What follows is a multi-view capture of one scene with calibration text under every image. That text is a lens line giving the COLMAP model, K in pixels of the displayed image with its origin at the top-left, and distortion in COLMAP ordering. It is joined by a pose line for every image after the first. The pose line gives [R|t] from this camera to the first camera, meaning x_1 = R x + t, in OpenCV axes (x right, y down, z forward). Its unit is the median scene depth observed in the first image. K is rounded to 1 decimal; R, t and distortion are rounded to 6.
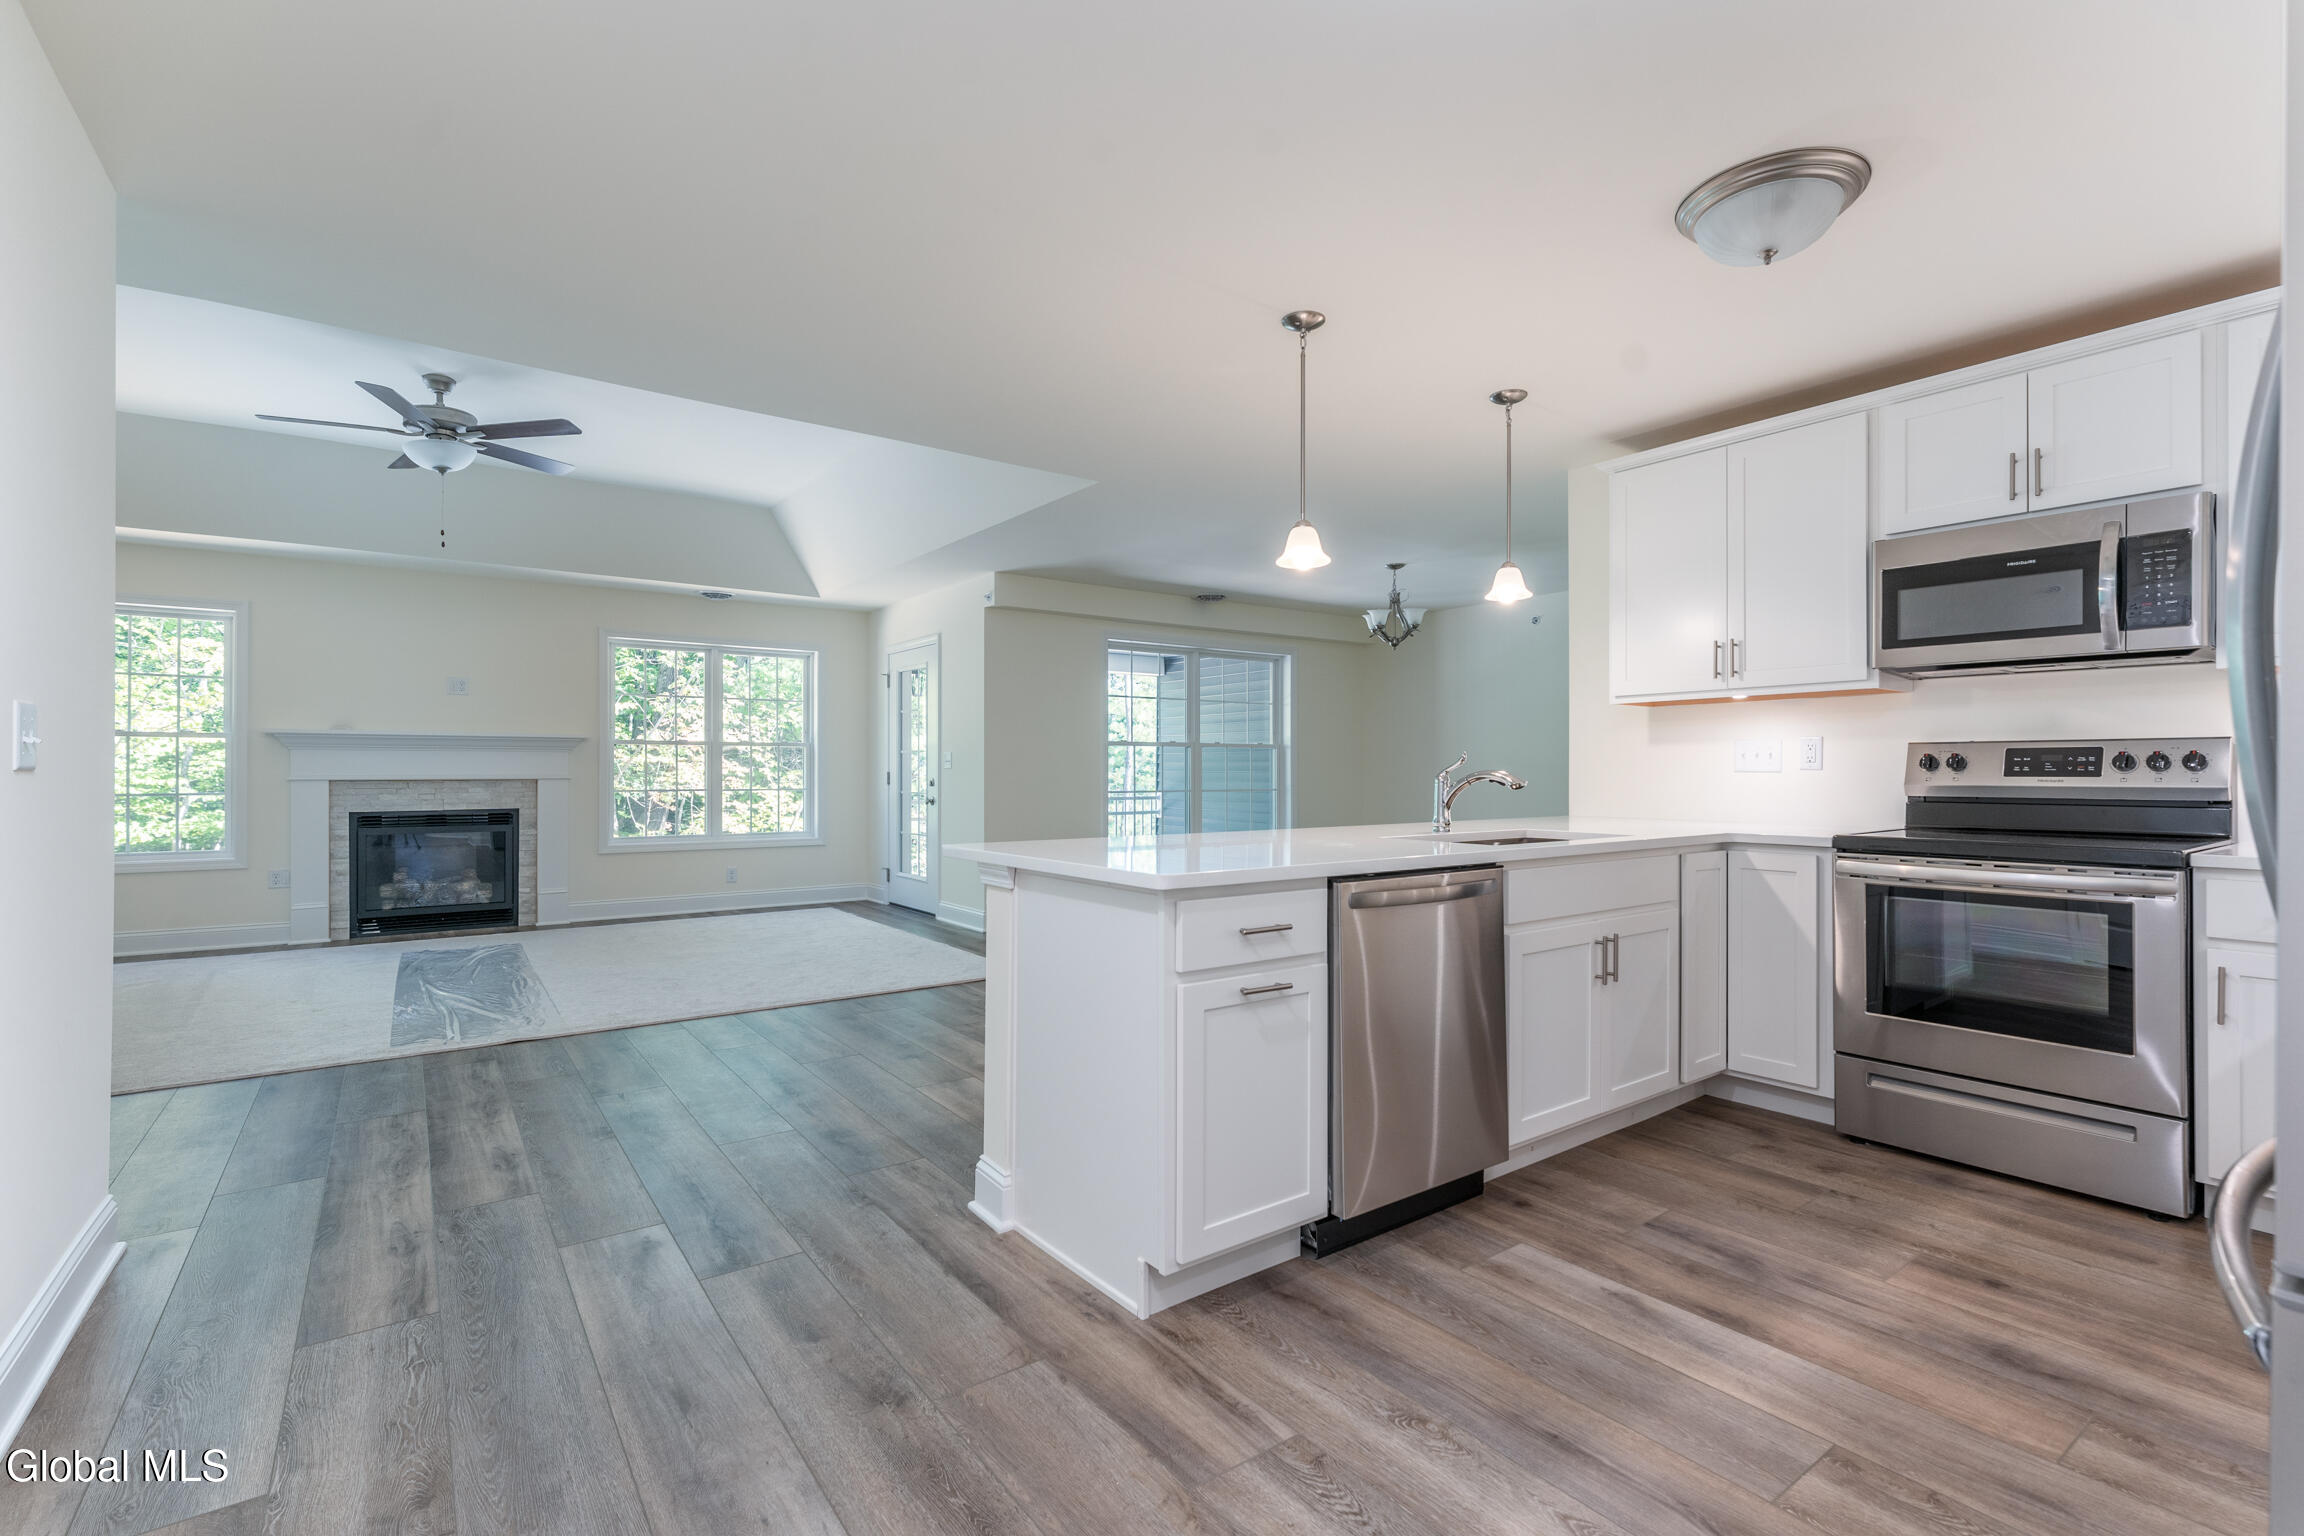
lens RADIAL K [[1034.4, 0, 1159.9], [0, 1034.4, 766.6], [0, 0, 1]] dist [0.001376, 0.000139]
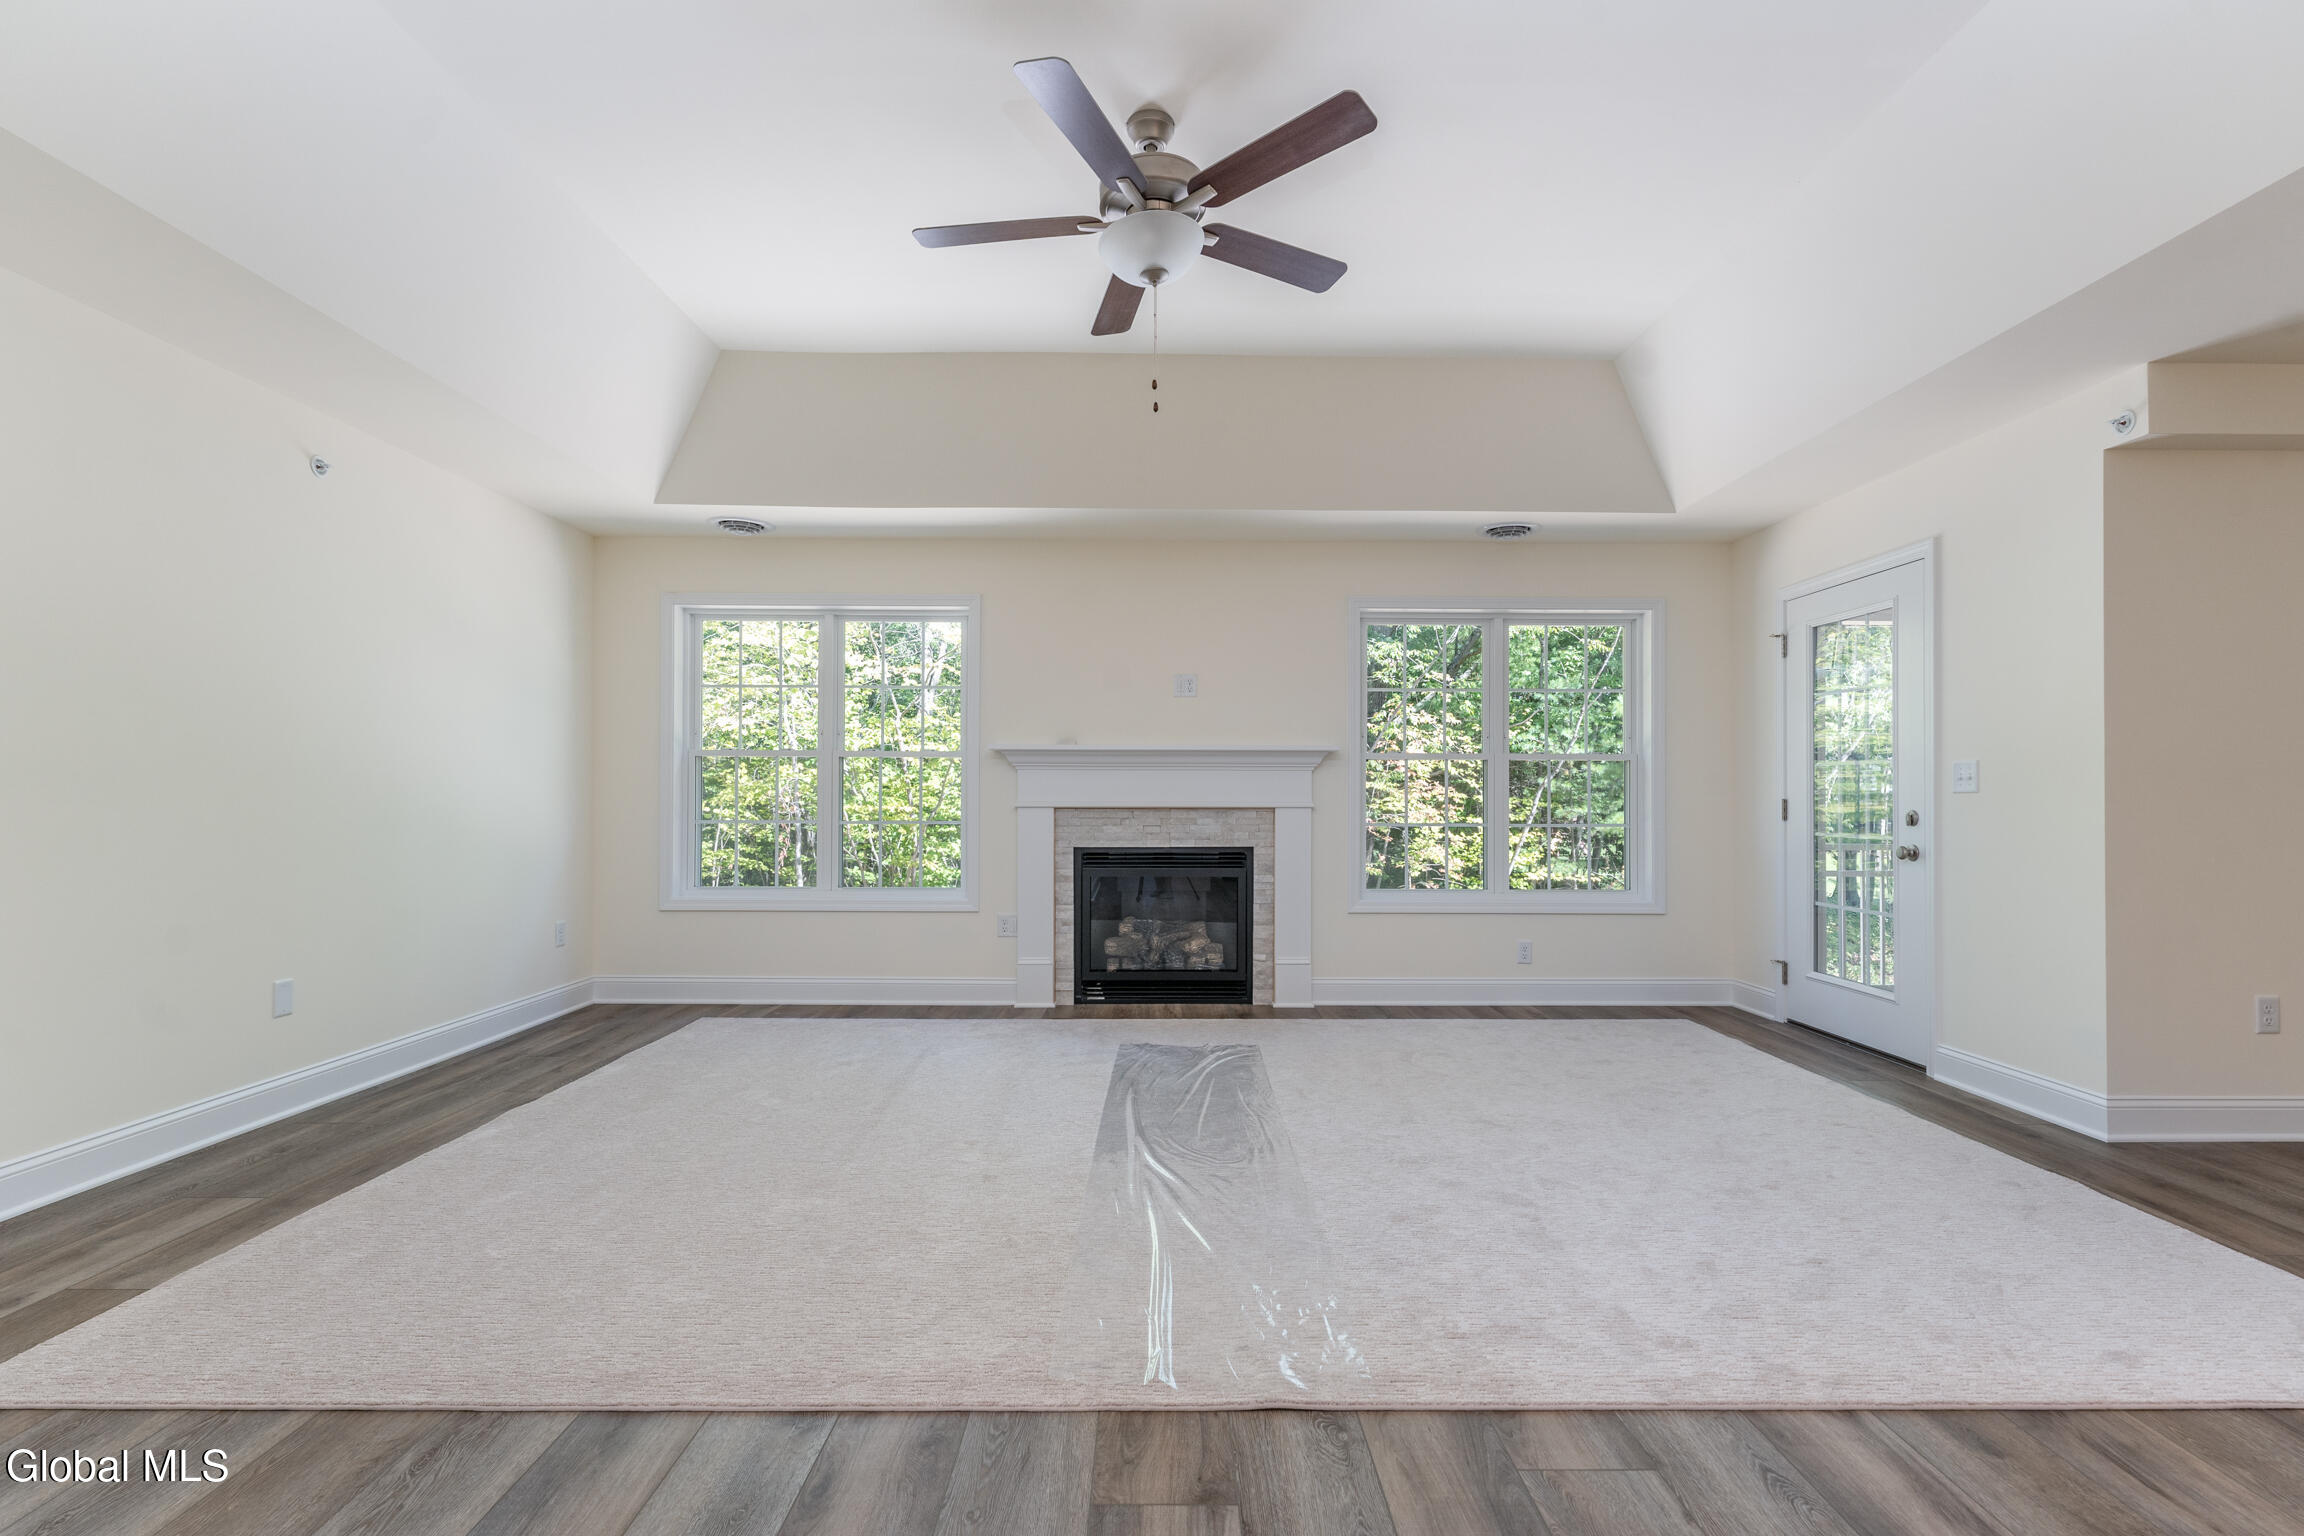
lens RADIAL K [[1049.5, 0, 1161.5], [0, 1049.5, 796.4], [0, 0, 1]] dist [-0.000339, -0.000368]
pose [[0.808865, 0.001258, -0.587992, -0.516013], [0.000061, 0.999998, 0.002223, 0.006177], [0.587994, -0.001834, 0.808863, 0.790445]]
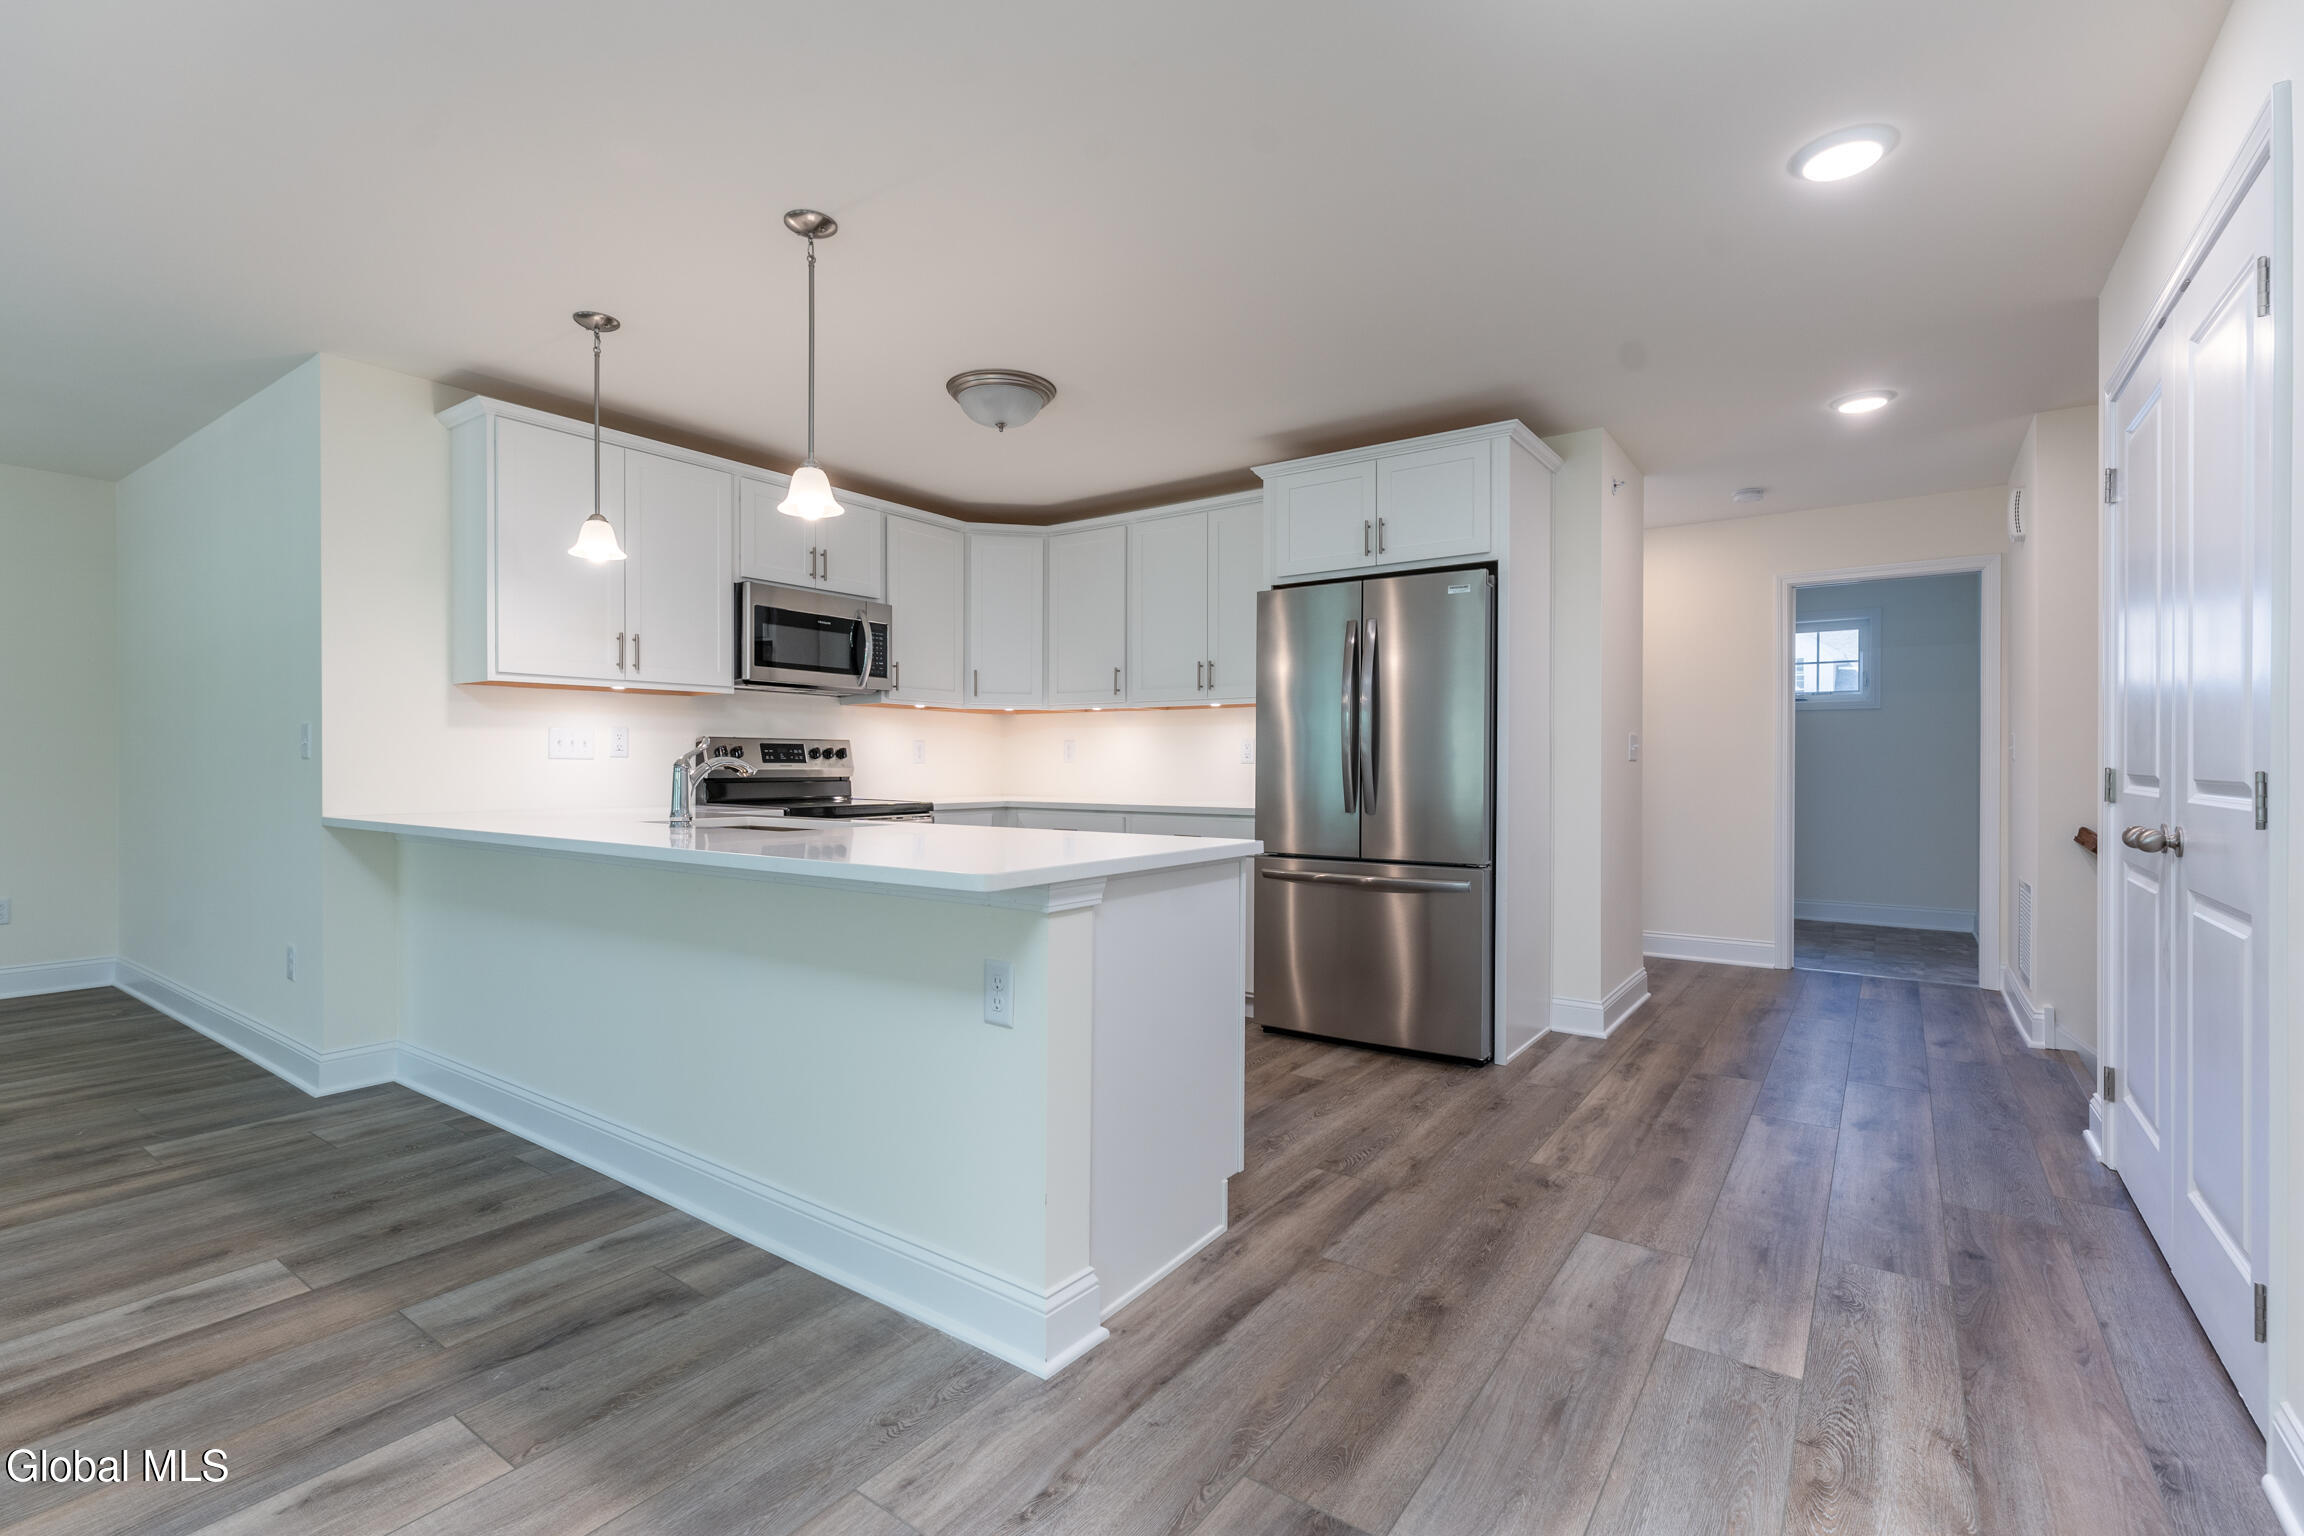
lens RADIAL K [[1034.4, 0, 1159.9], [0, 1034.4, 766.6], [0, 0, 1]] dist [0.001376, 0.000139]
pose [[-0.320062, -0.002219, 0.947394, -0.699836], [-0.008075, 0.999967, -0.000386, 0.010547], [-0.947362, -0.007774, -0.320069, 0.928758]]
